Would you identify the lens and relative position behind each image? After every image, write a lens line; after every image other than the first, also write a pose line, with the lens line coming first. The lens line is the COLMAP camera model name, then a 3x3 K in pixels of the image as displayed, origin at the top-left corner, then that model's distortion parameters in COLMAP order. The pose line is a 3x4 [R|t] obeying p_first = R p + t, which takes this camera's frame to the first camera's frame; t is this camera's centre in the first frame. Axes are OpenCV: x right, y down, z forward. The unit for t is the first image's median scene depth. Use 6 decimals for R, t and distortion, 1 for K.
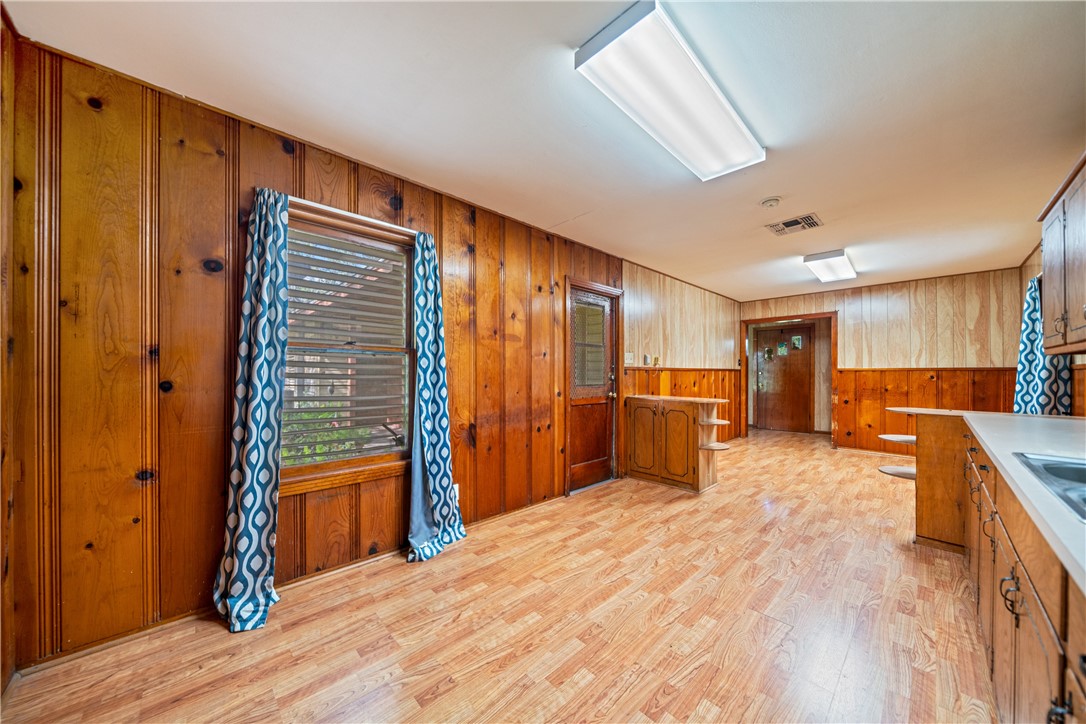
lens RADIAL K [[373.3, 0, 542.9], [0, 373.3, 369.9], [0, 0, 1]] dist [-0.004096, 0.000229]
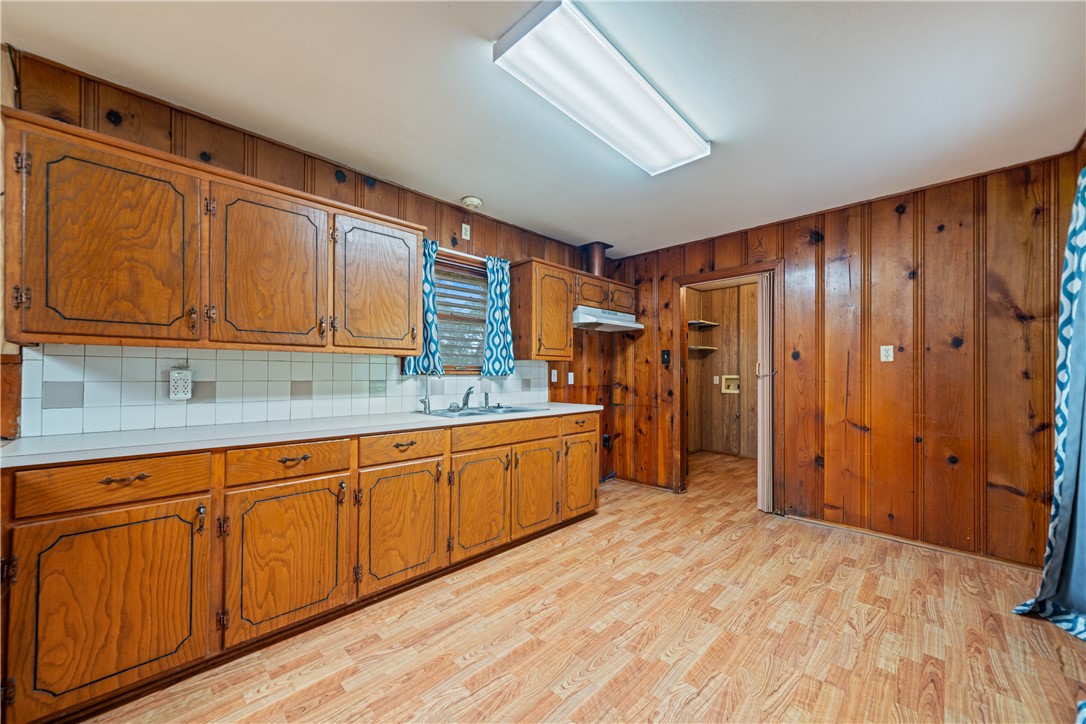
lens RADIAL K [[407.3, 0, 538.7], [0, 407.3, 372.5], [0, 0, 1]] dist [0.003901, -0.000340]
pose [[-0.999735, -0.006866, -0.021972, 0.342184], [-0.006595, 0.999902, -0.012356, 0.009492], [0.022054, -0.012208, -0.999682, 1.134813]]
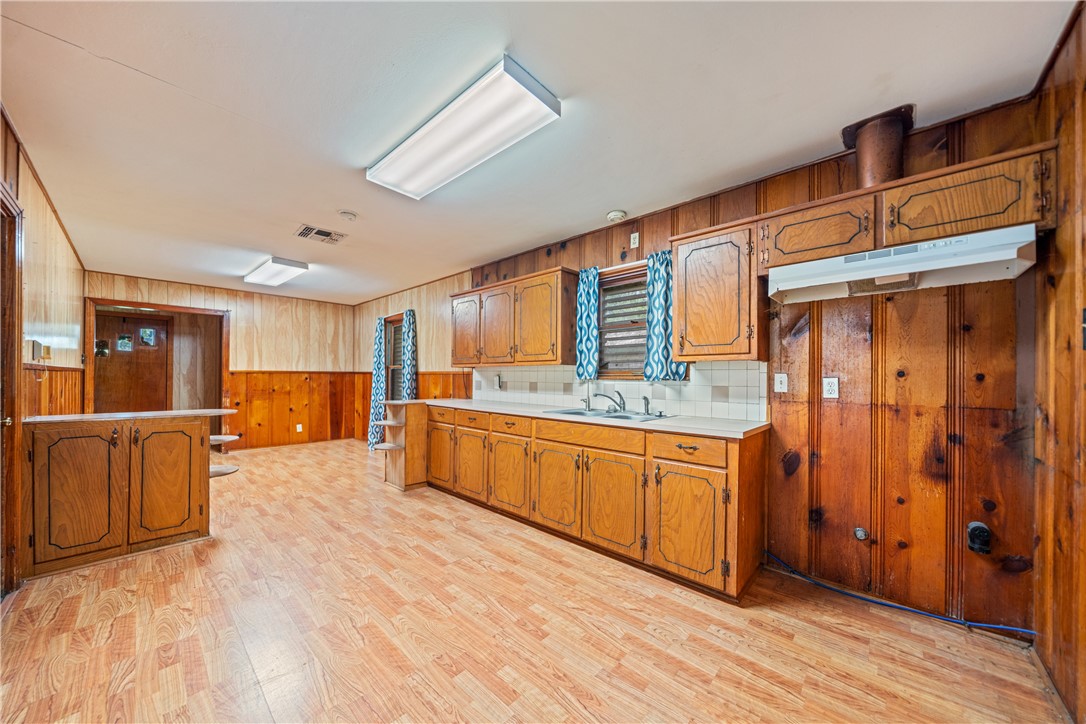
lens RADIAL K [[373.3, 0, 543.5], [0, 373.3, 379.0], [0, 0, 1]] dist [-0.004096, 0.000229]
pose [[-0.059598, -0.009433, 0.998178, -0.408626], [-0.015061, 0.999850, 0.008550, -0.002595], [-0.998109, -0.014524, -0.059731, 0.431312]]
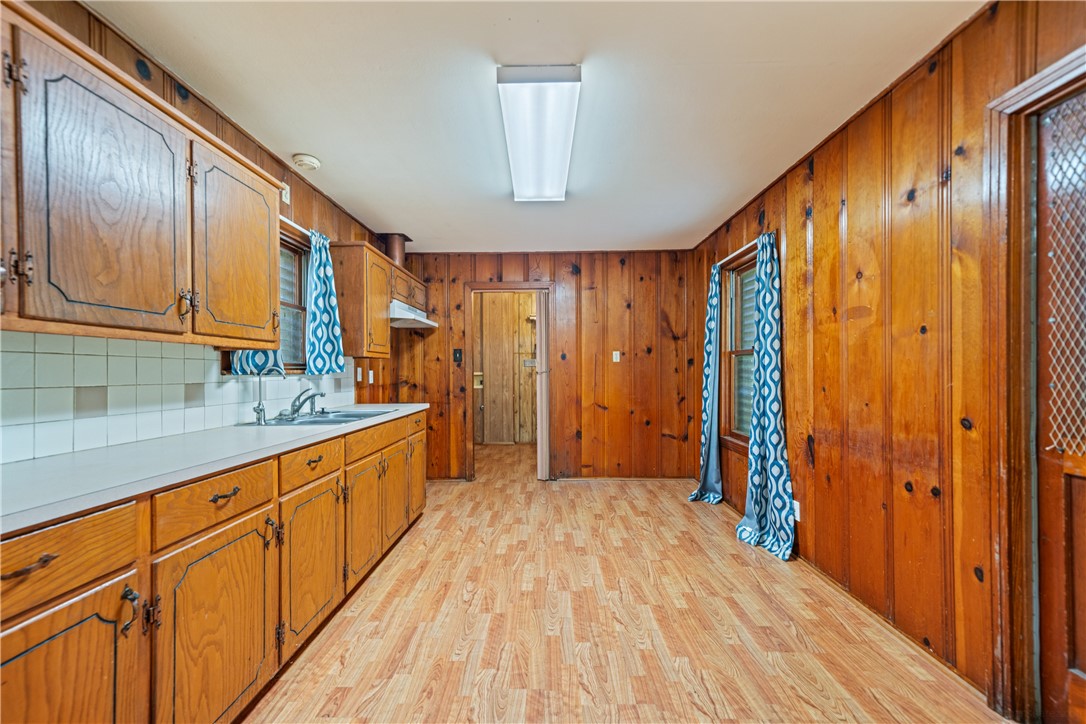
lens RADIAL K [[435.5, 0, 543.1], [0, 435.5, 371.7], [0, 0, 1]] dist [0.011860, 0.000411]
pose [[-0.700402, 0.000553, -0.713748, 0.749359], [0.008362, 0.999937, -0.007430, 0.009841], [0.713700, -0.011172, -0.700363, 1.084989]]
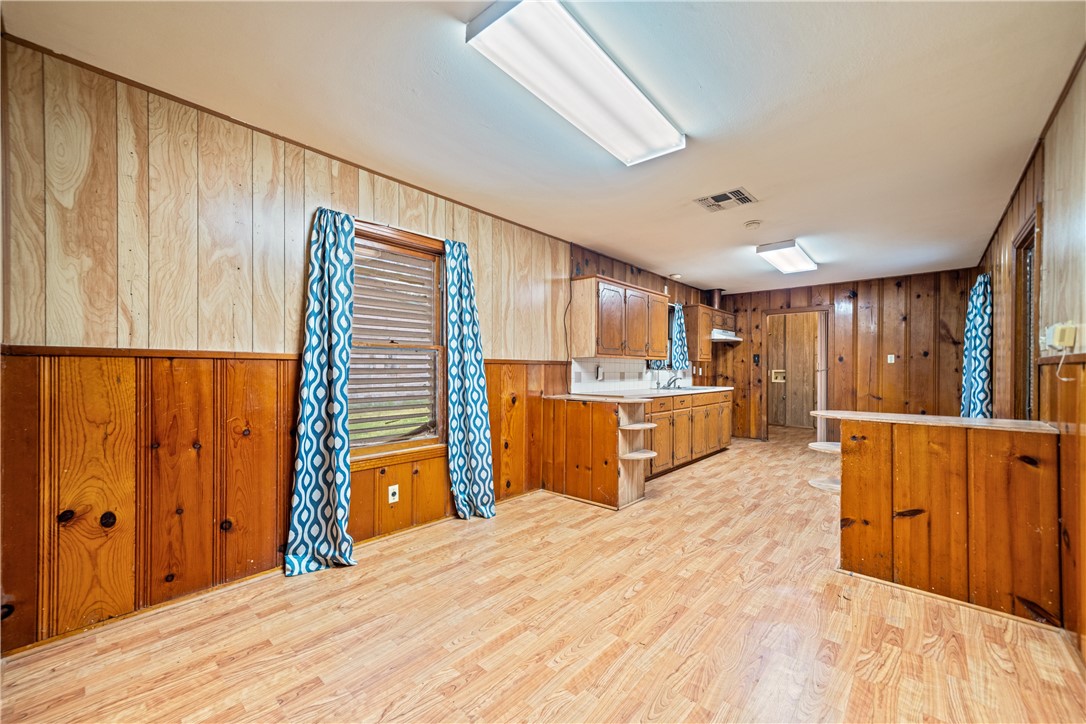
lens RADIAL K [[435.5, 0, 536.8], [0, 435.5, 368.9], [0, 0, 1]] dist [0.011860, 0.000411]
pose [[-0.997052, -0.009342, -0.076155, 1.193348], [-0.008903, 0.999942, -0.006103, 0.018649], [0.076208, -0.005407, -0.997077, 1.992143]]
